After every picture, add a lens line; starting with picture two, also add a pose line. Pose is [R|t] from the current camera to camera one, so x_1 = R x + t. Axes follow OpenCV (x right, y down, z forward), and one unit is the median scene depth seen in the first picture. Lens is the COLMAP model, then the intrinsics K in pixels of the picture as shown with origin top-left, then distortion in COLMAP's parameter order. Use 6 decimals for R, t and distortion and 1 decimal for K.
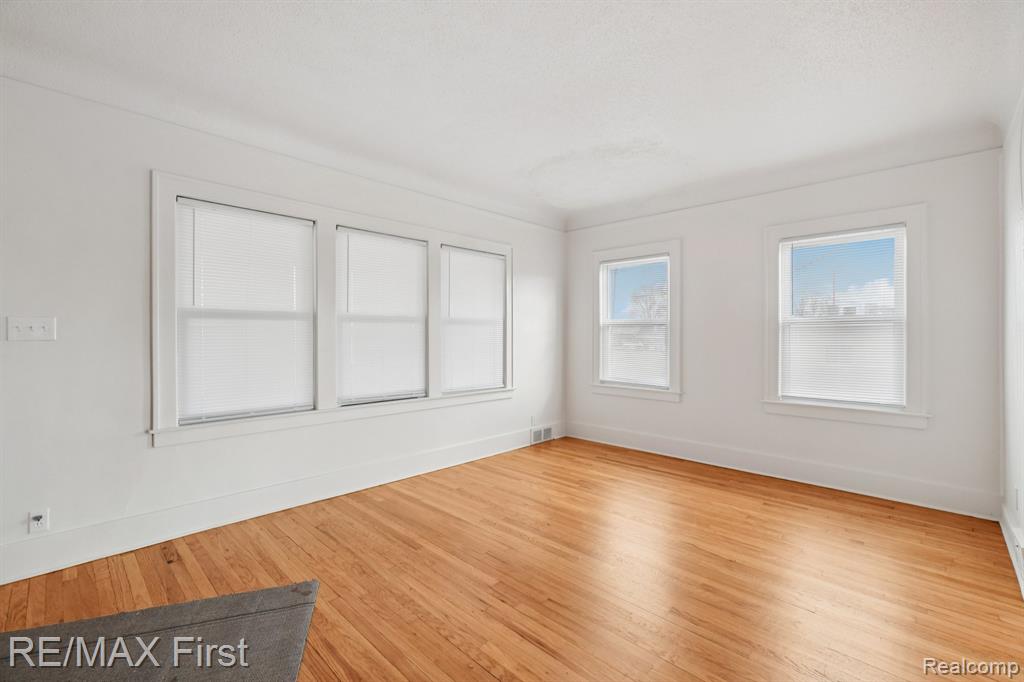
lens RADIAL K [[452.4, 0, 511.7], [0, 452.4, 339.5], [0, 0, 1]] dist [0.024010, -0.004832]
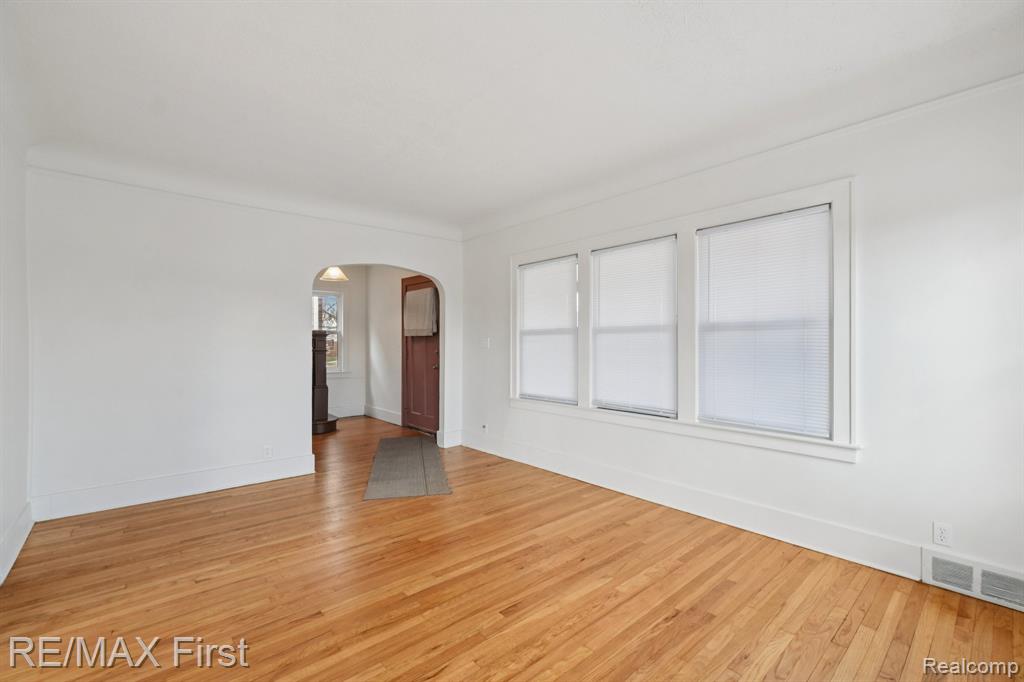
lens RADIAL K [[452.4, 0, 506.1], [0, 452.4, 348.9], [0, 0, 1]] dist [0.024010, -0.004832]
pose [[-0.097297, 0.009368, -0.995211, 0.799277], [-0.003857, 0.999945, 0.009790, -0.011898], [0.995248, 0.004791, -0.097255, 0.900448]]
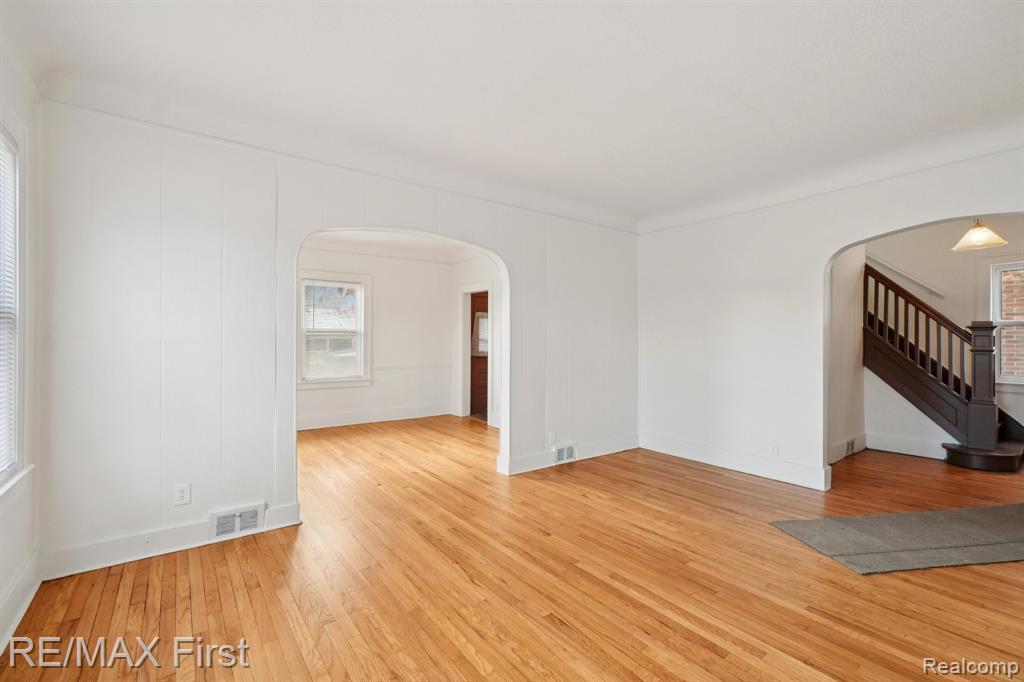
lens RADIAL K [[452.4, 0, 517.7], [0, 452.4, 336.6], [0, 0, 1]] dist [0.024010, -0.004832]
pose [[-0.989459, -0.003642, 0.144768, 0.145581], [-0.004210, 0.999985, -0.003612, -0.013688], [-0.144753, -0.004184, -0.989459, 1.440997]]
